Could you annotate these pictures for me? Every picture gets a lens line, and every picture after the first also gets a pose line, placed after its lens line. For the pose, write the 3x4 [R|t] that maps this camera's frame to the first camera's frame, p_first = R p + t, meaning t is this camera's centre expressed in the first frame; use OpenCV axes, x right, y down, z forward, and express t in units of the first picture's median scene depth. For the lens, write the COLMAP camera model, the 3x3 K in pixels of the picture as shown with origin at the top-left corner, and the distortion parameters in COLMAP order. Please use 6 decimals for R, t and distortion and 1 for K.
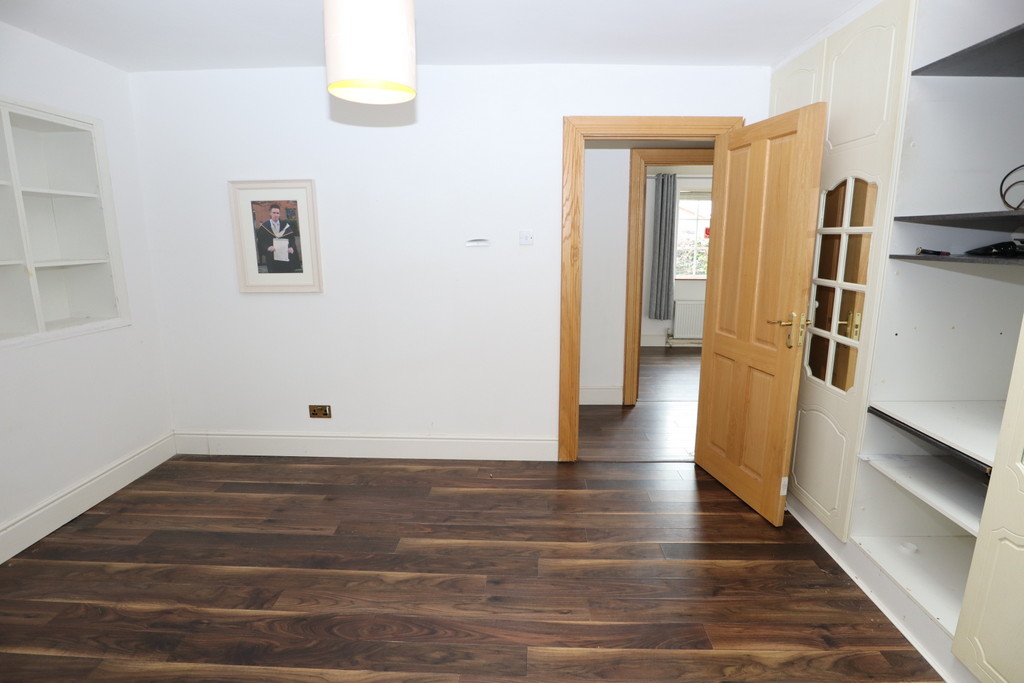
lens RADIAL K [[517.5, 0, 513.2], [0, 517.5, 340.8], [0, 0, 1]] dist [-0.032953, 0.001677]
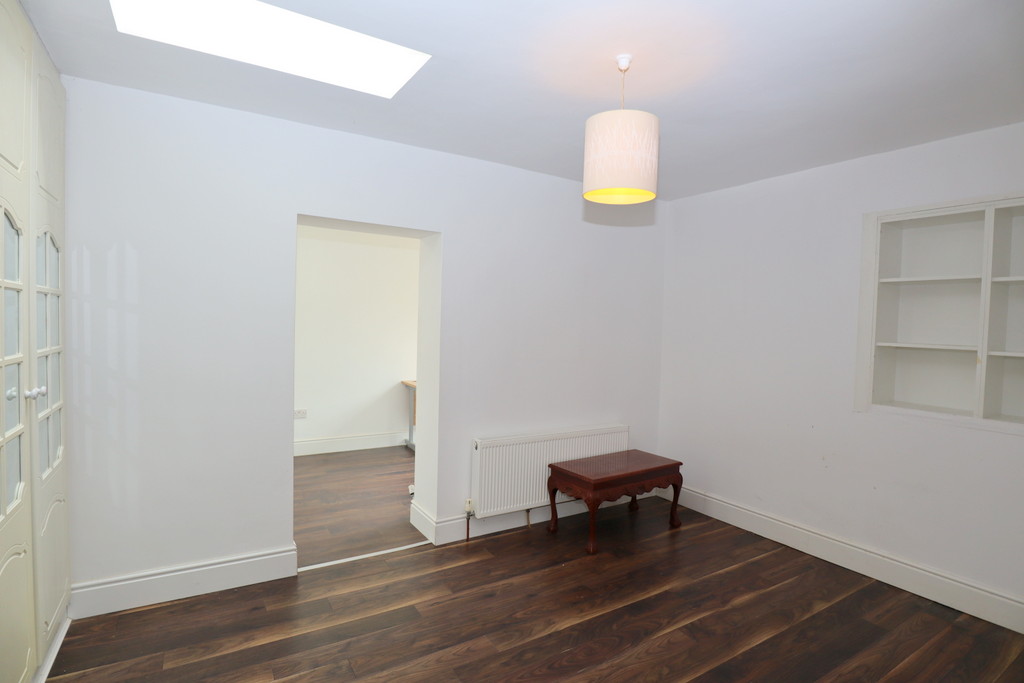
lens RADIAL K [[517.5, 0, 512.5], [0, 517.5, 342.4], [0, 0, 1]] dist [-0.032953, 0.001677]
pose [[-0.830337, -0.000417, -0.557262, 0.490847], [-0.135015, 0.970356, 0.200450, -0.295738], [0.540659, 0.241680, -0.805778, 1.579855]]
